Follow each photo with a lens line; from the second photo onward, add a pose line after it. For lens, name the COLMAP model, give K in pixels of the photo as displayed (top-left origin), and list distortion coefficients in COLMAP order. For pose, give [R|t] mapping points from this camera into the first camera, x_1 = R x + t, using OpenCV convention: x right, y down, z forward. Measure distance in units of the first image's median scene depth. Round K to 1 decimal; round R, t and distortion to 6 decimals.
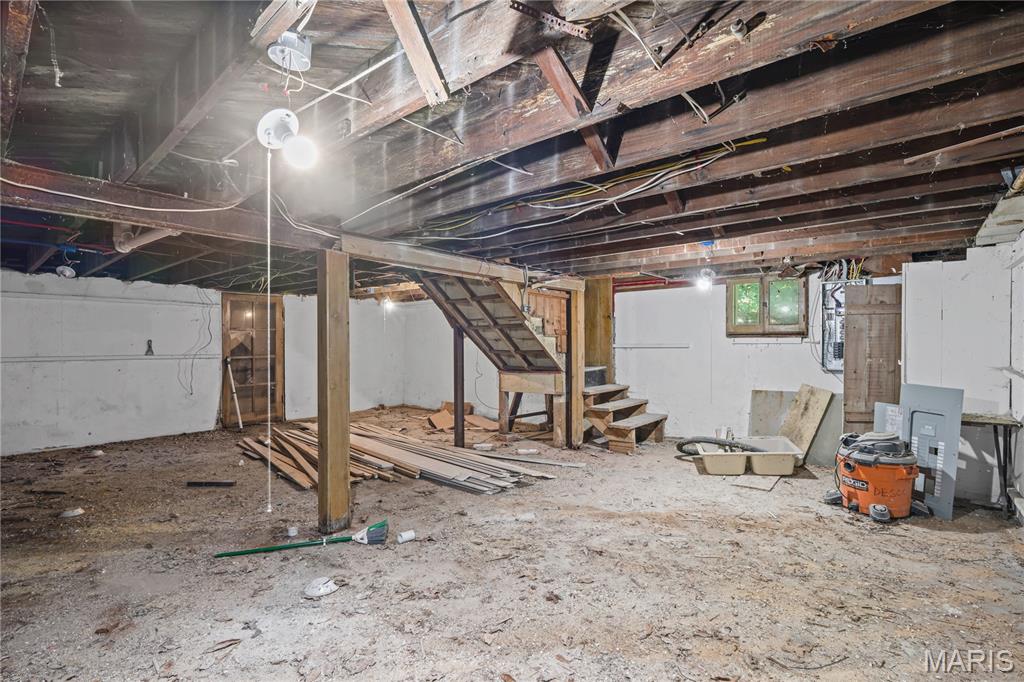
lens RADIAL K [[474.0, 0, 512.0], [0, 474.0, 341.0], [0, 0, 1]] dist [-0.004264, 0.000004]
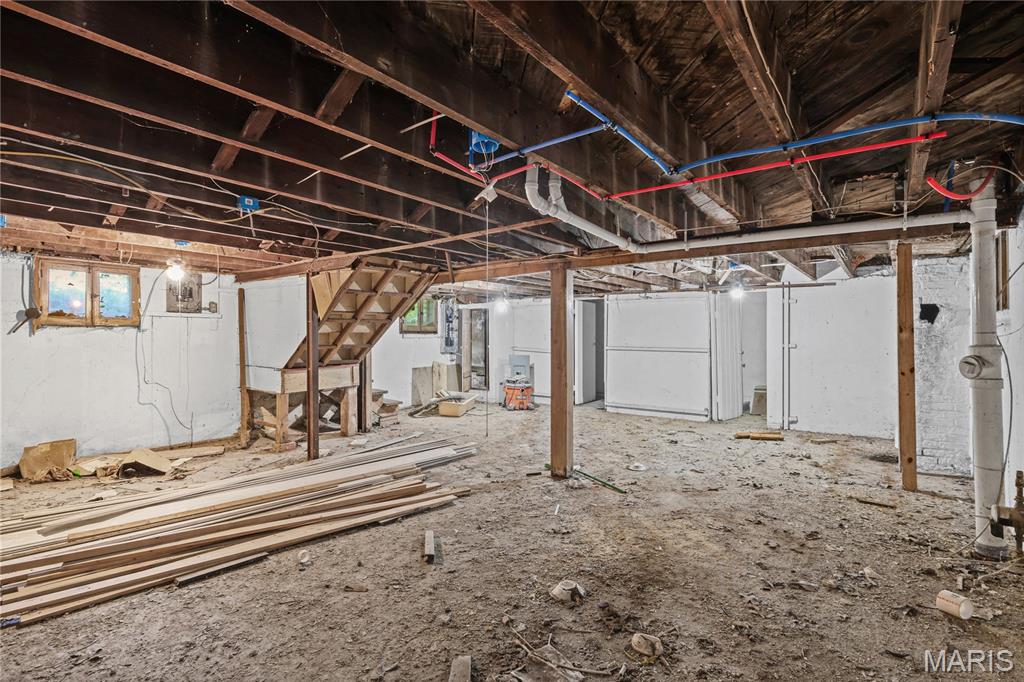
lens RADIAL K [[477.8, 0, 514.1], [0, 477.8, 336.4], [0, 0, 1]] dist [-0.004985, 0.000451]
pose [[-0.041136, -0.000833, 0.999153, -1.203228], [-0.003276, 0.999994, 0.000699, -0.001492], [-0.999148, -0.003244, -0.041139, 0.826872]]
